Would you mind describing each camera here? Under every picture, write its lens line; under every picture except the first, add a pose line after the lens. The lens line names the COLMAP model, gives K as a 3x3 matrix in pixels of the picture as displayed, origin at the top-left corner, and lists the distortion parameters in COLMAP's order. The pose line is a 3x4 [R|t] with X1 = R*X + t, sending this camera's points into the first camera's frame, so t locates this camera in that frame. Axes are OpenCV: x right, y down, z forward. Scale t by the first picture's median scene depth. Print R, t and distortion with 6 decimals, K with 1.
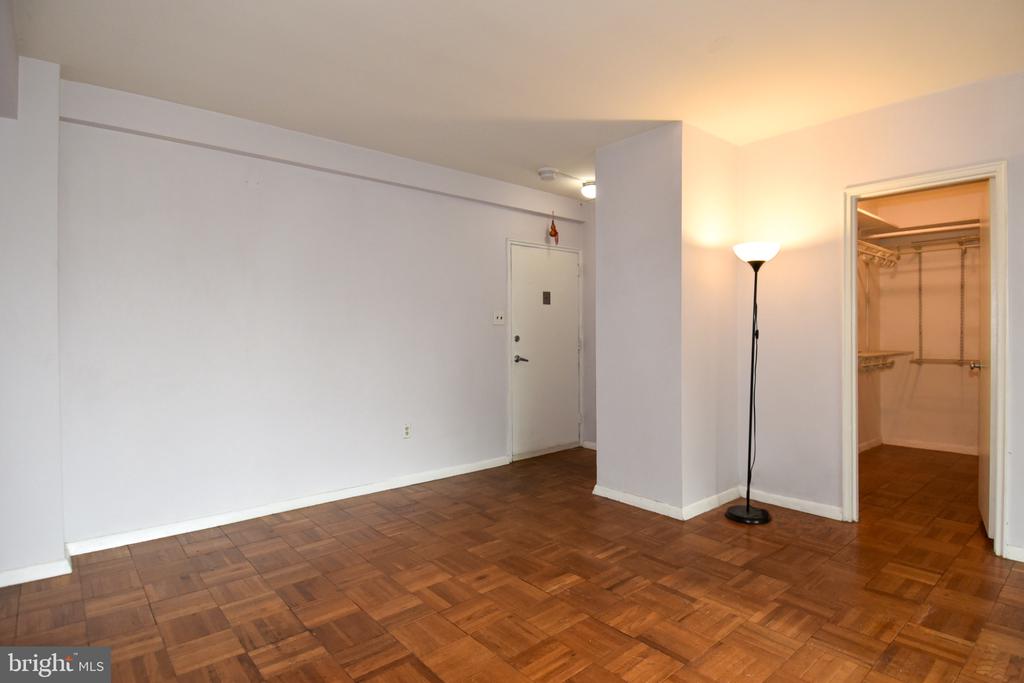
lens RADIAL K [[534.0, 0, 543.9], [0, 534.0, 322.8], [0, 0, 1]] dist [0.054579, -0.051580]
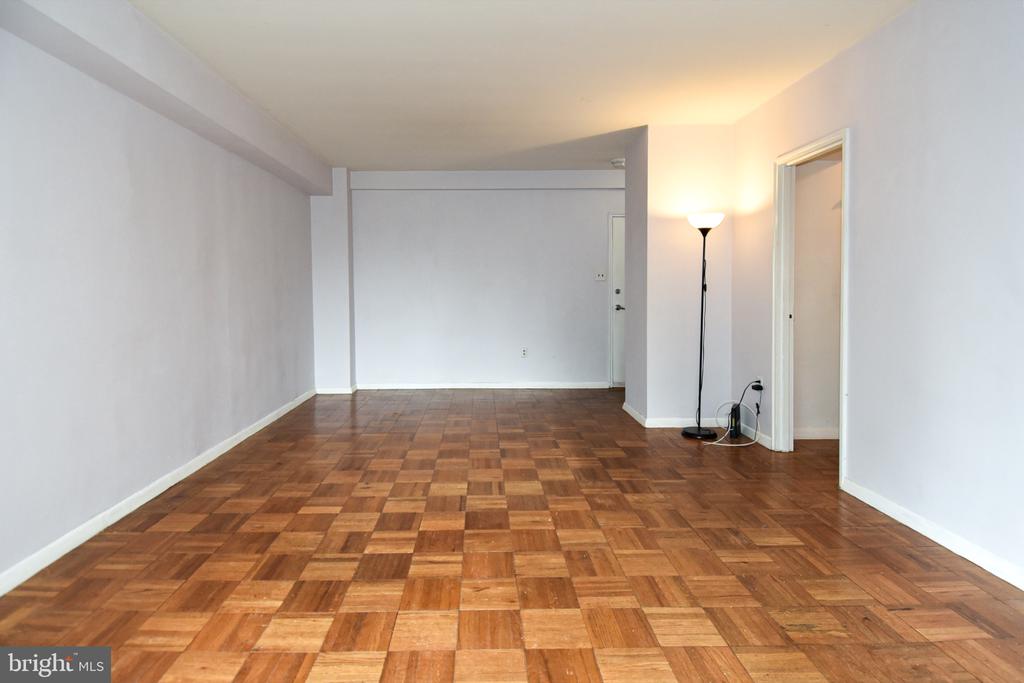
lens RADIAL K [[568.9, 0, 494.6], [0, 568.9, 307.1], [0, 0, 1]] dist [0.055921, -0.056294]
pose [[0.744798, 0.022623, -0.666906, 0.763759], [0.015692, 0.998555, 0.051399, -0.008623], [0.667105, -0.048747, 0.743367, -0.239922]]
